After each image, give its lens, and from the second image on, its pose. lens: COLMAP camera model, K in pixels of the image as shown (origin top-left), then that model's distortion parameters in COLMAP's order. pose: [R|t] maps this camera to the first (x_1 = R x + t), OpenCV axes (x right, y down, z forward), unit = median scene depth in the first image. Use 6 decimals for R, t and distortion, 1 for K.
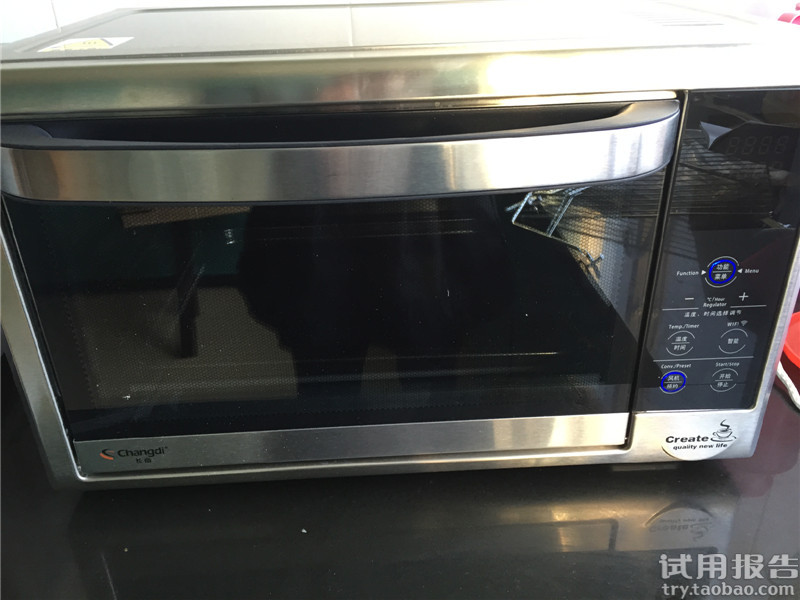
lens RADIAL K [[674.5, 0, 396.7], [0, 674.5, 304.4], [0, 0, 1]] dist [0.040661, -0.008033]
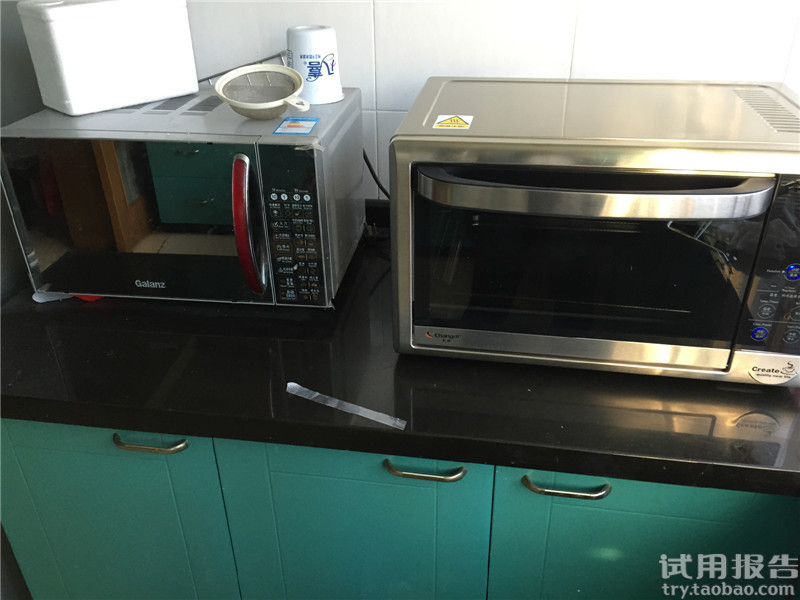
lens RADIAL K [[674.5, 0, 403.7], [0, 674.5, 298.3], [0, 0, 1]] dist [0.040661, -0.008033]
pose [[0.977834, 0.117044, -0.173611, -0.186831], [-0.112734, 0.993026, 0.034515, 0.066221], [0.176440, -0.014178, 0.984209, -0.859040]]
